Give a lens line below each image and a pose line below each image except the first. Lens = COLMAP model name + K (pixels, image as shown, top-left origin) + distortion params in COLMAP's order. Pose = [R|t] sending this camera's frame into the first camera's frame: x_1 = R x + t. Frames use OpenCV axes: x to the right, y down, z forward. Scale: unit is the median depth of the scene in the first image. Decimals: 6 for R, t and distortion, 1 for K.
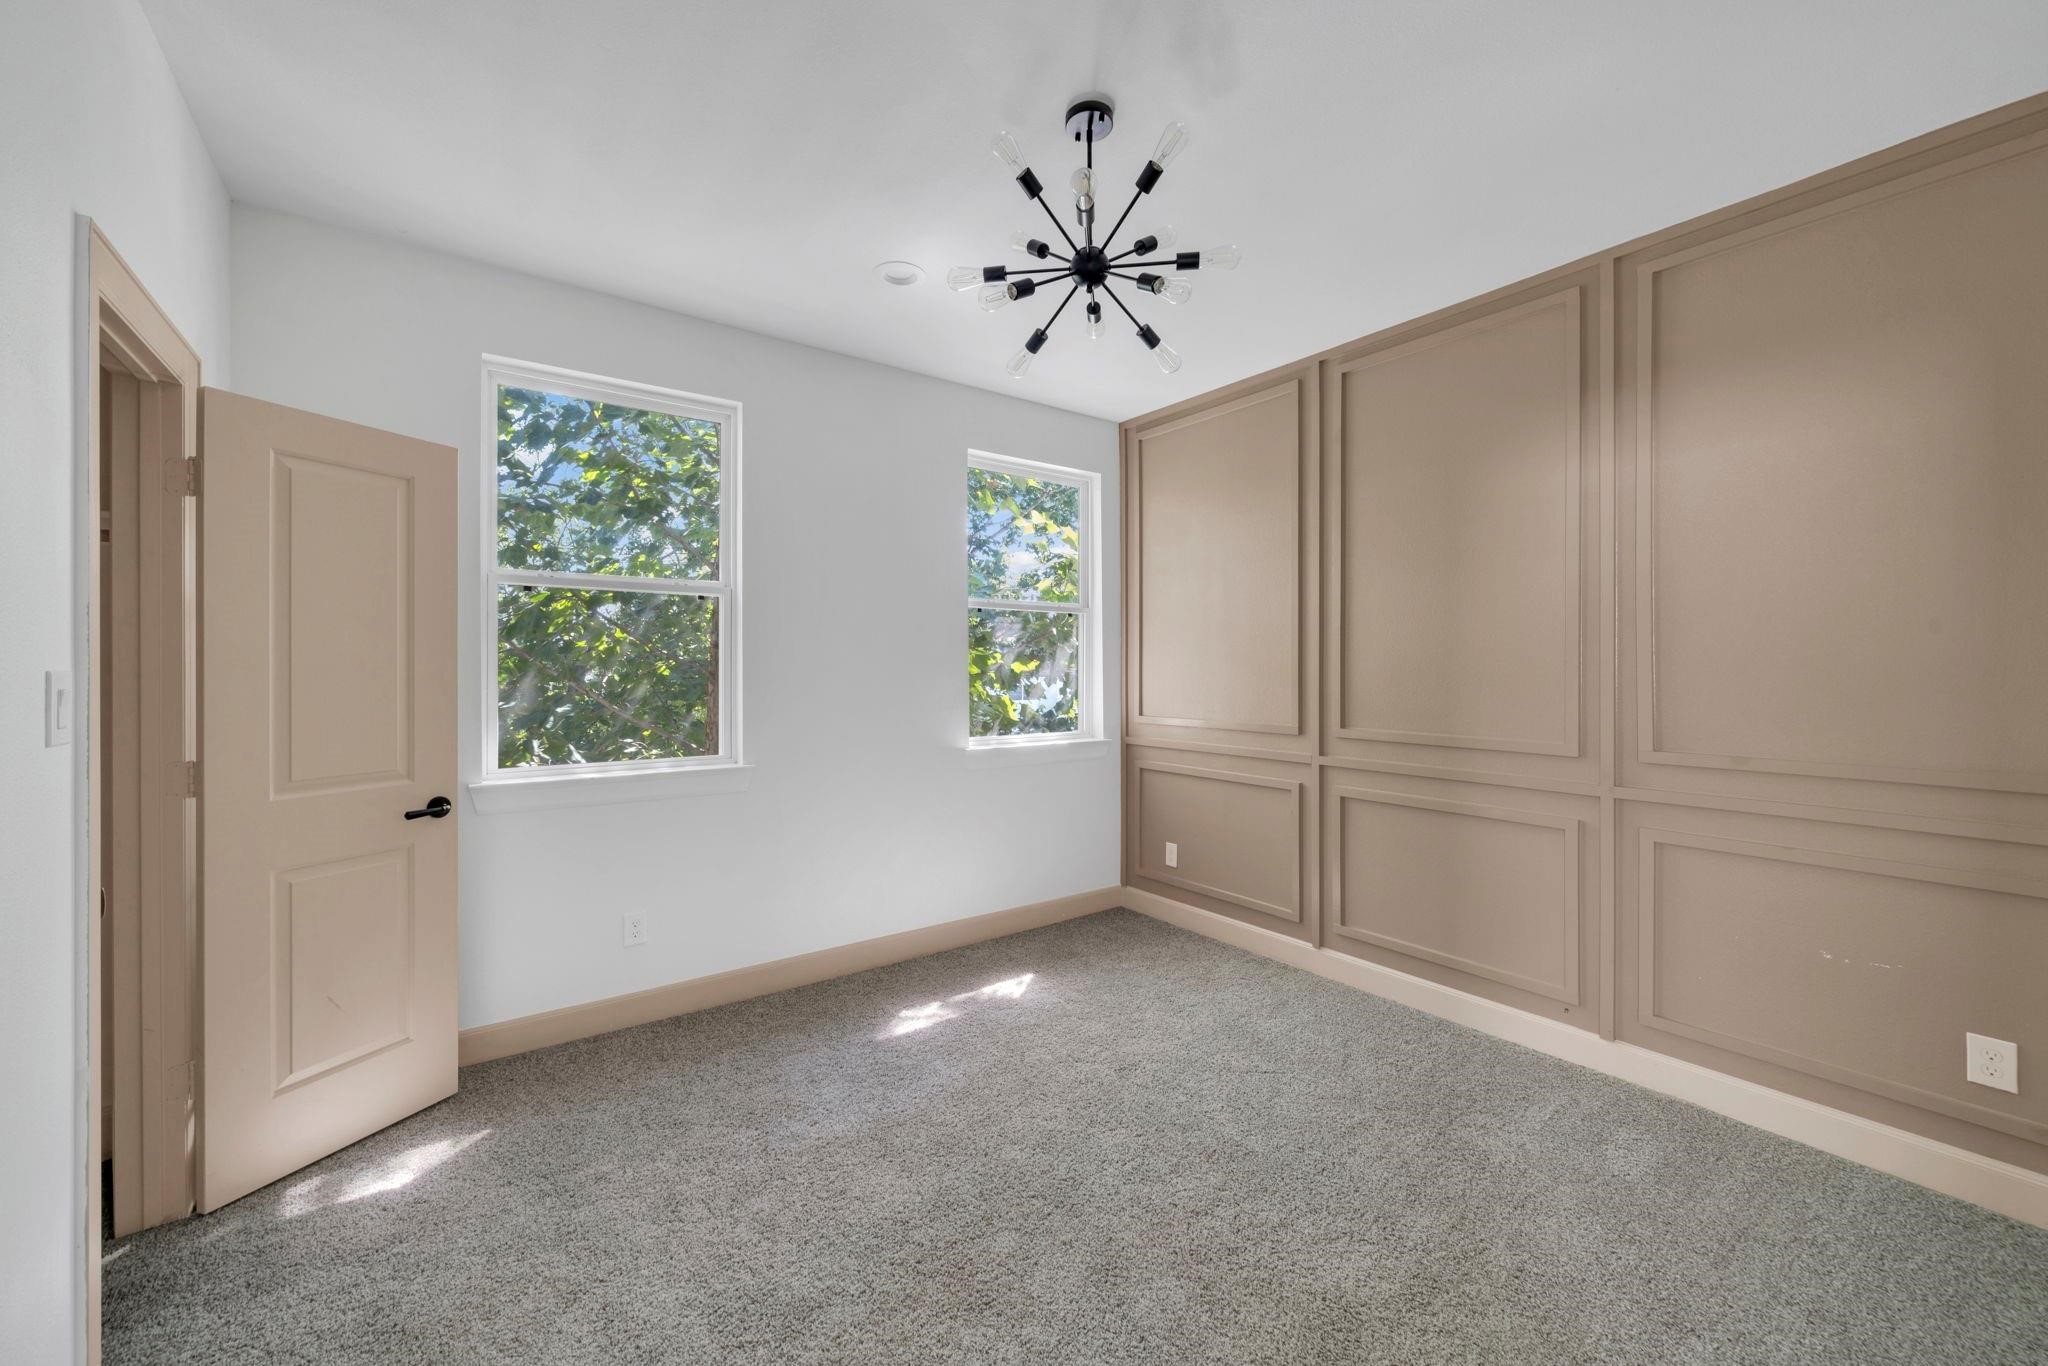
lens RADIAL K [[790.4, 0, 1020.3], [0, 790.4, 677.0], [0, 0, 1]] dist [0.000725, -0.000121]
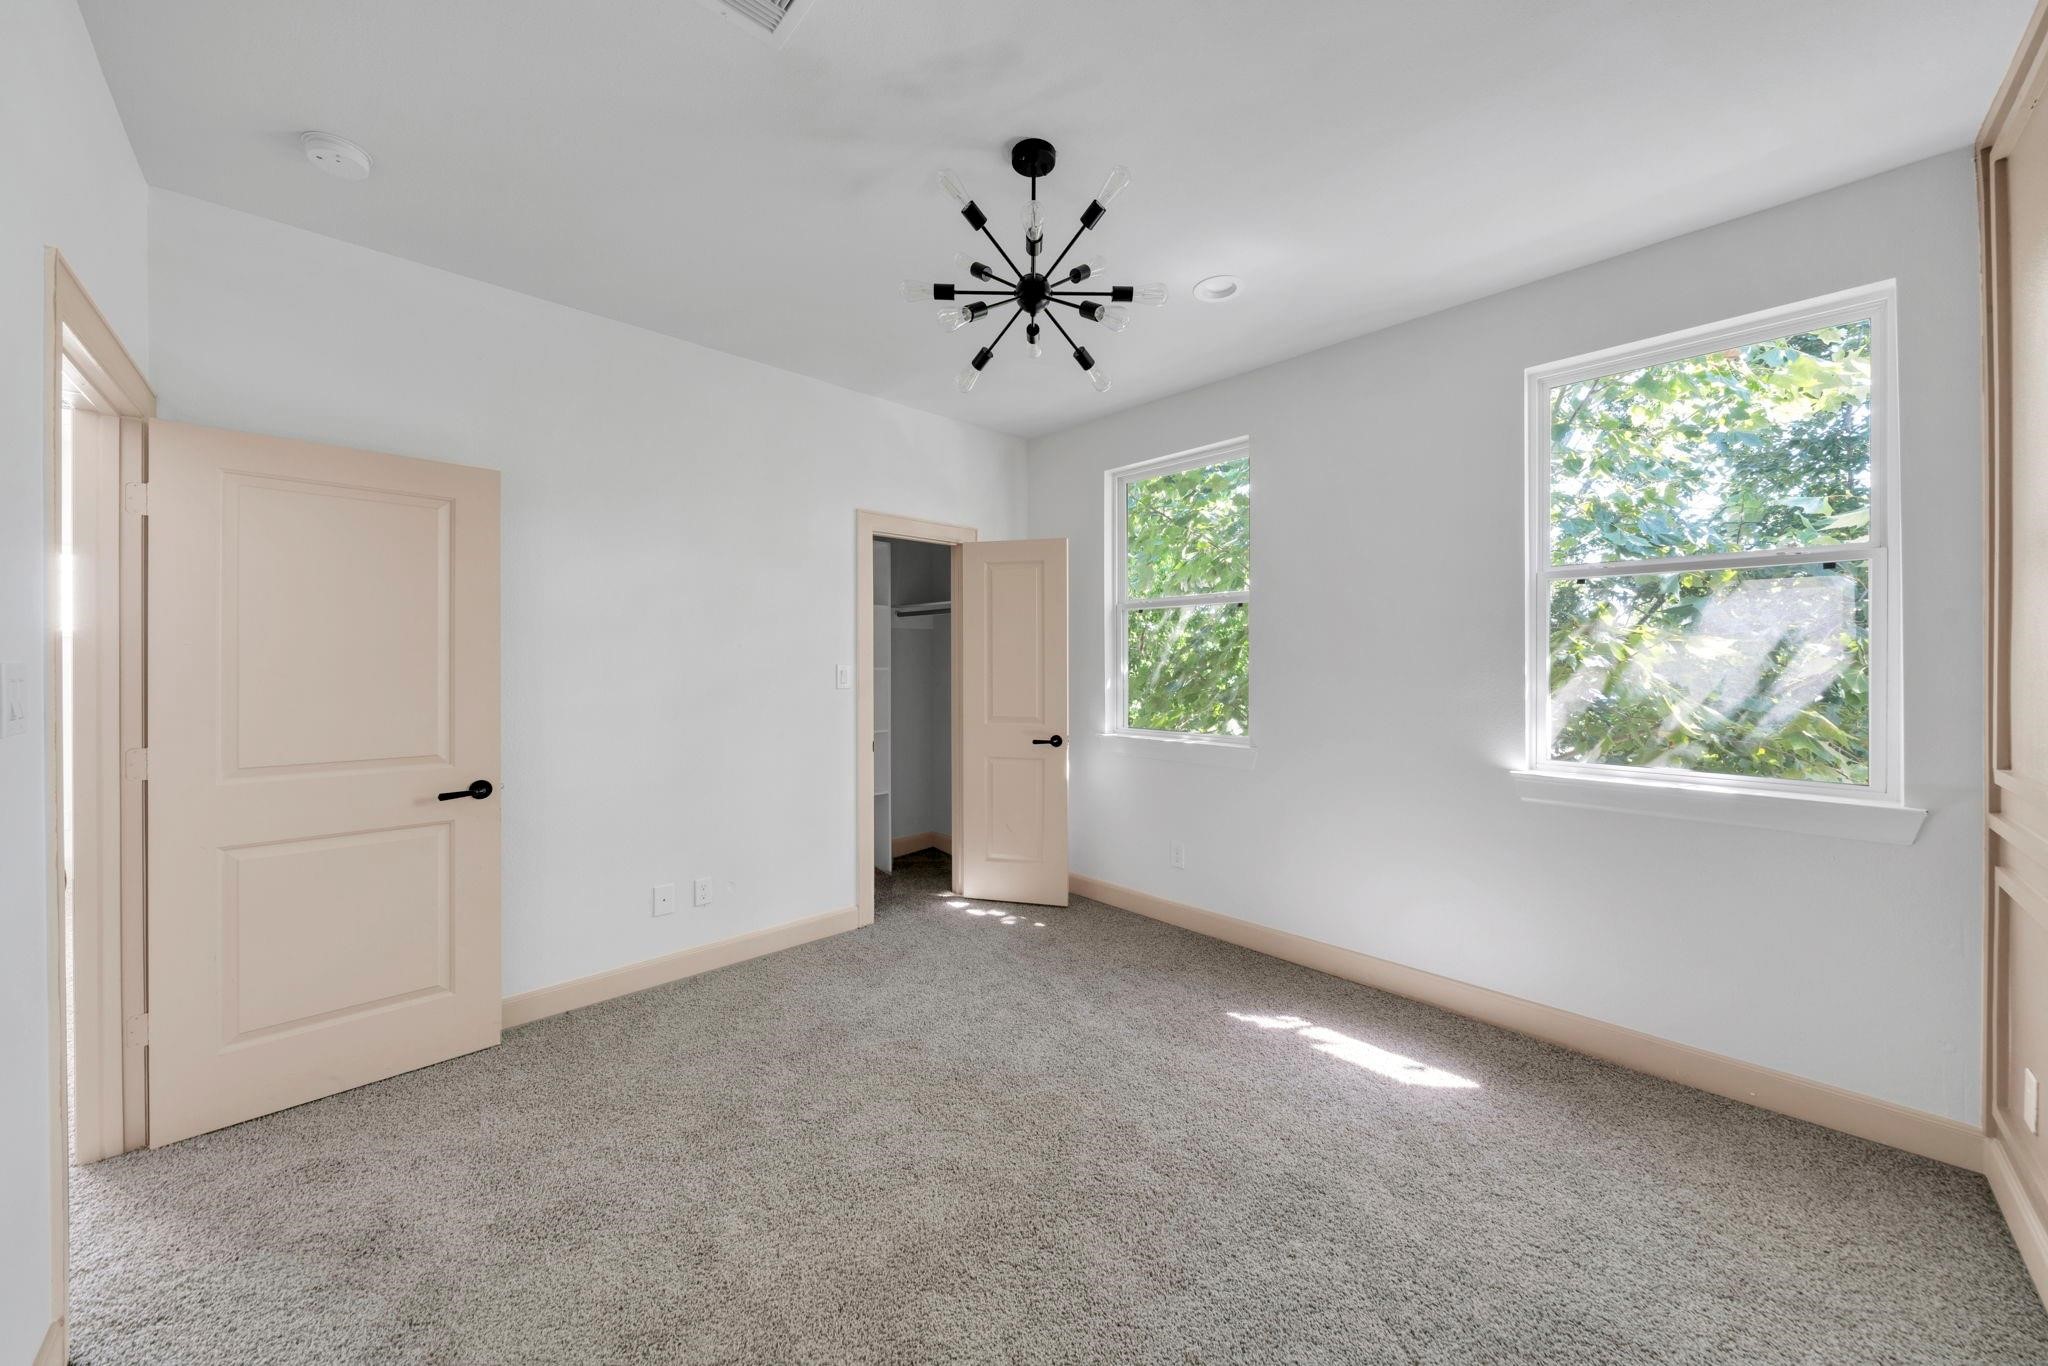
lens RADIAL K [[714.3, 0, 1020.4], [0, 714.3, 668.3], [0, 0, 1]] dist [0.000341, 0.000004]
pose [[0.131015, 0.005106, -0.991367, 0.842652], [-0.013570, 0.999902, 0.003356, -0.004163], [0.991288, 0.013013, 0.131071, 0.684260]]
